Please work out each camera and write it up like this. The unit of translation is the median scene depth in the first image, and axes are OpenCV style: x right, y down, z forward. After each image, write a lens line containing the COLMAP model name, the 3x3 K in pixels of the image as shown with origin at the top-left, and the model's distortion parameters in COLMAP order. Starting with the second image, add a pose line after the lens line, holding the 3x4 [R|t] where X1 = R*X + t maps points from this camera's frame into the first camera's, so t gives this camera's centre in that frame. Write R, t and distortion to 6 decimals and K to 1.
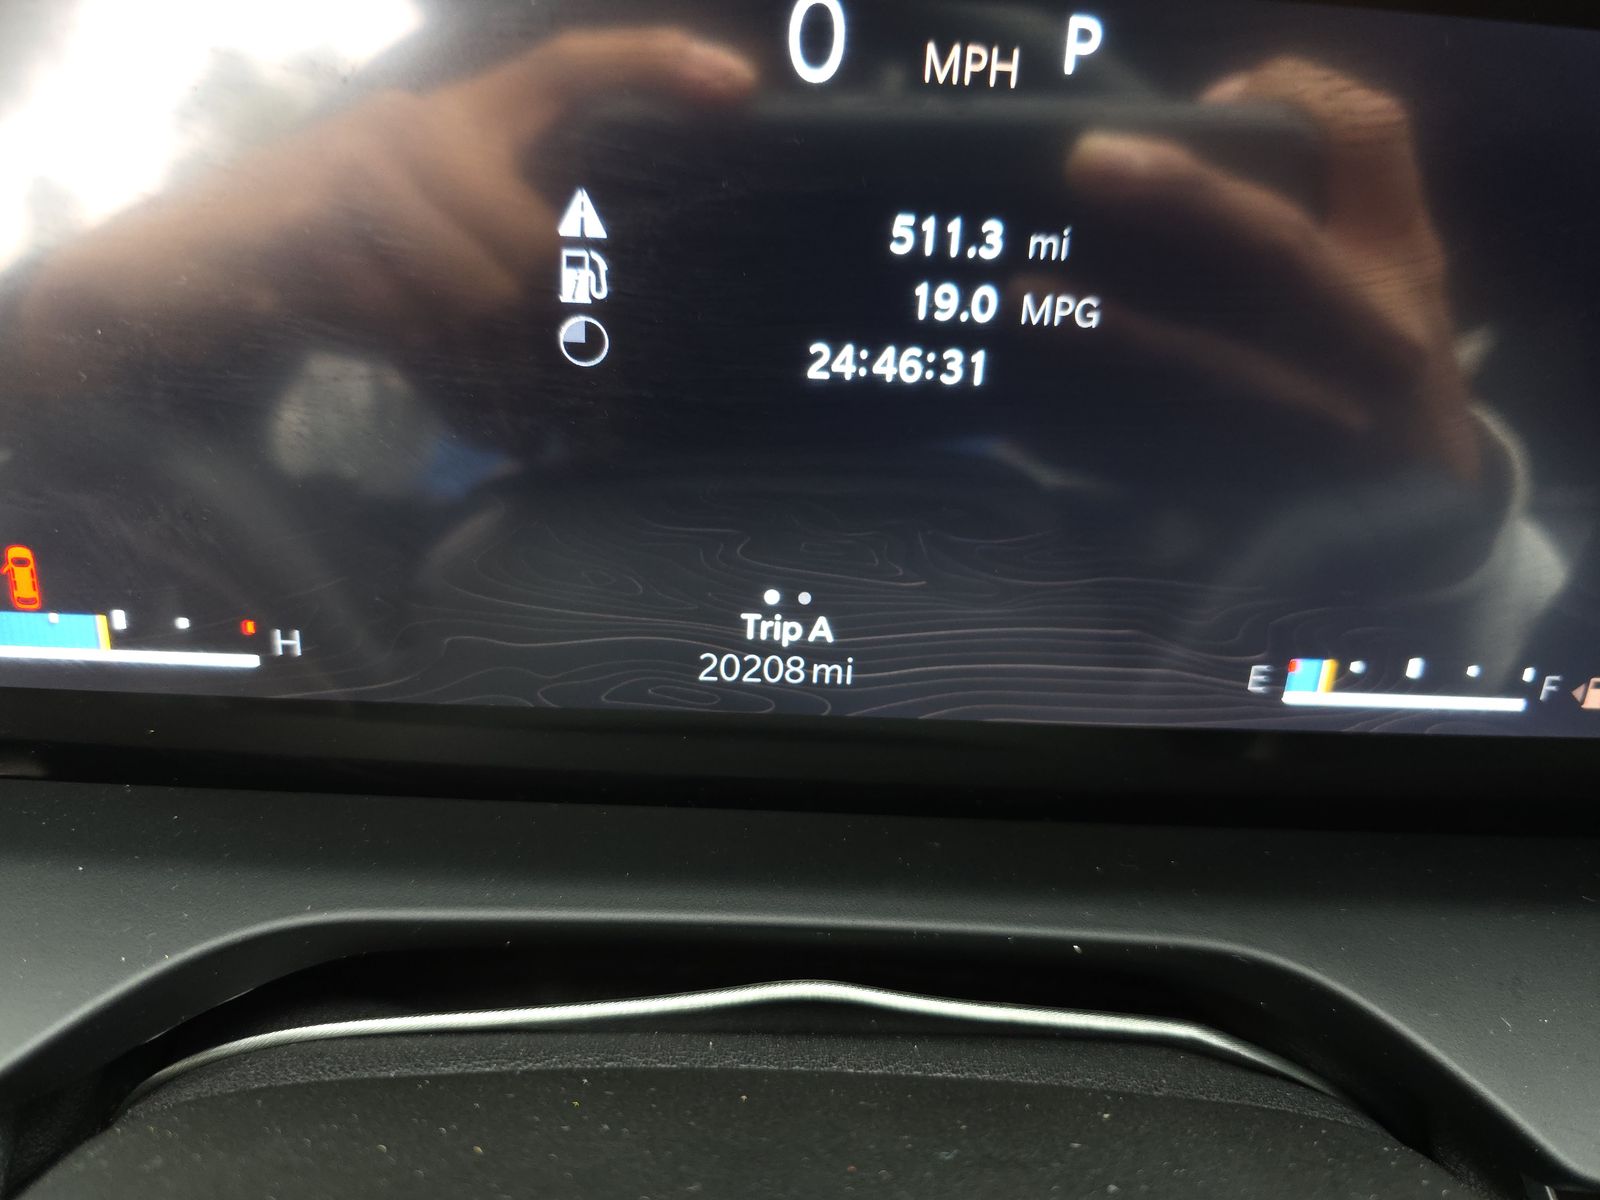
lens RADIAL K [[1063.6, 0, 808.5], [0, 1063.6, 627.4], [0, 0, 1]] dist [0.046977, -0.044262]
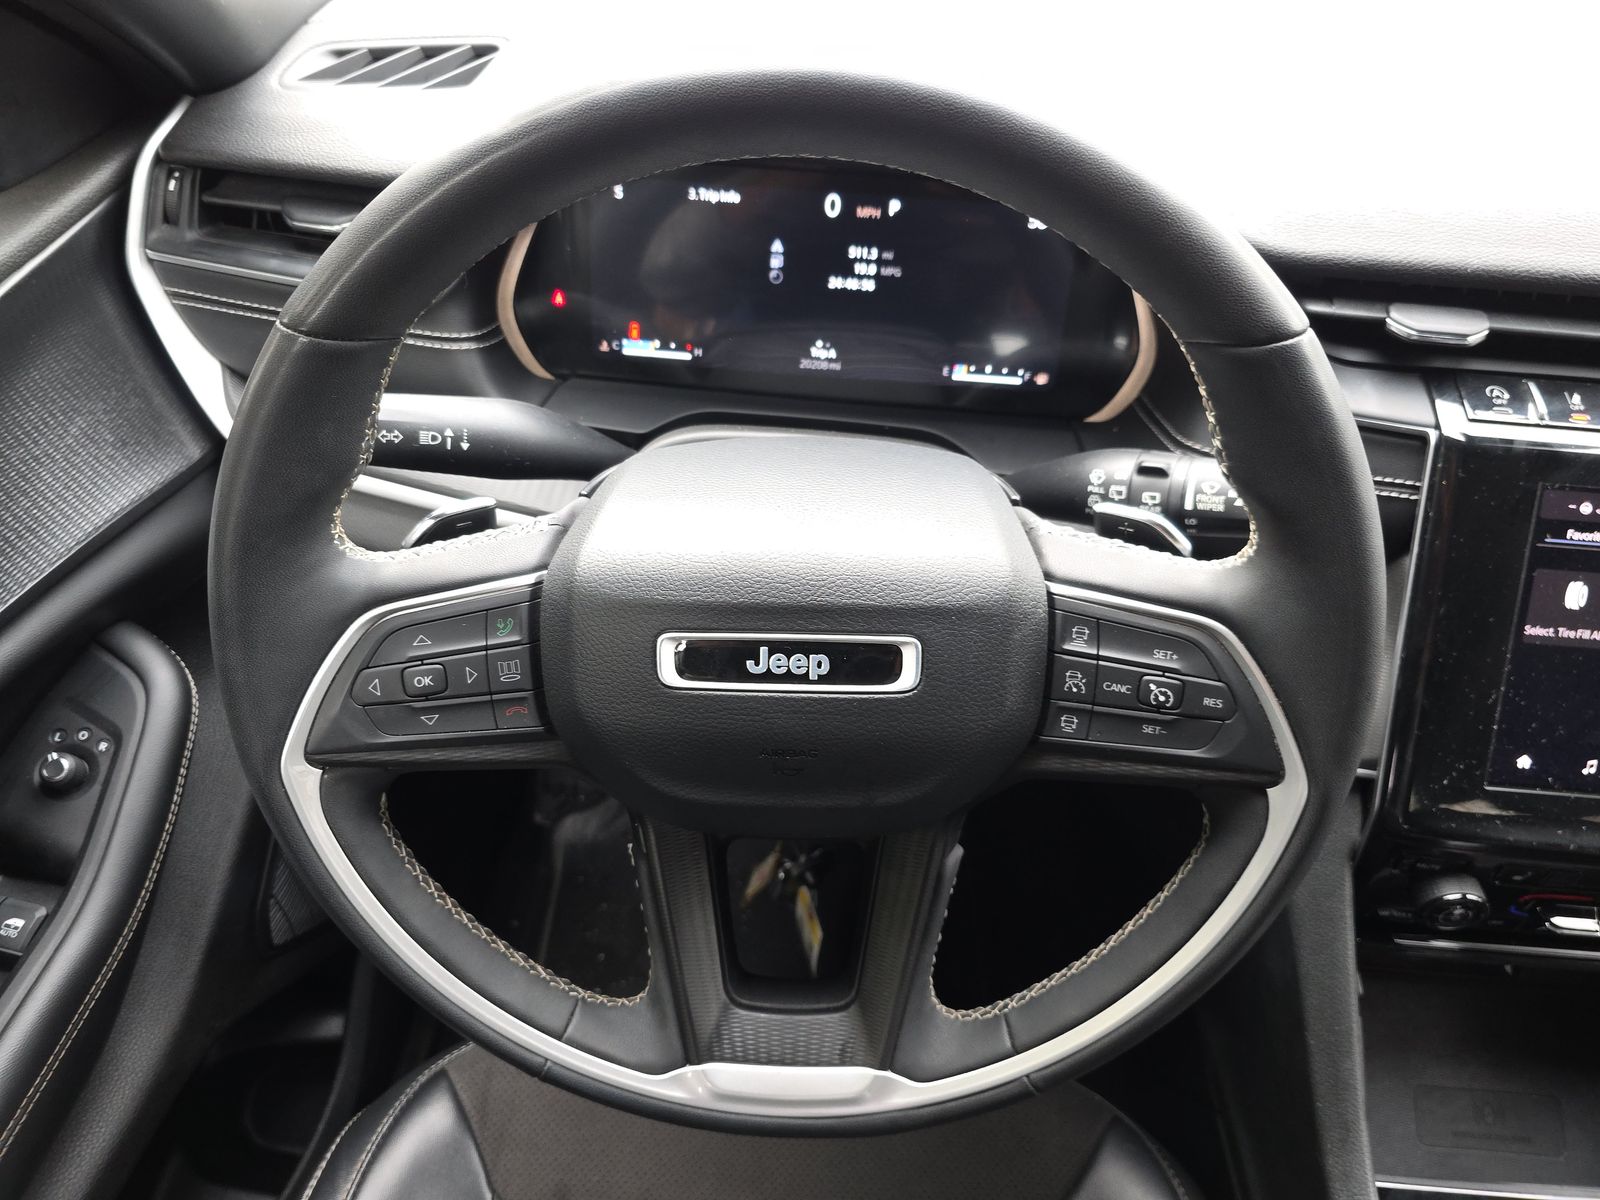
lens RADIAL K [[1063.6, 0, 808.5], [0, 1063.6, 627.4], [0, 0, 1]] dist [0.046977, -0.044262]
pose [[0.995275, 0.050087, -0.083183, 0.322284], [-0.040674, 0.992961, 0.111243, 0.606983], [0.088169, -0.107334, 0.990306, -3.180181]]
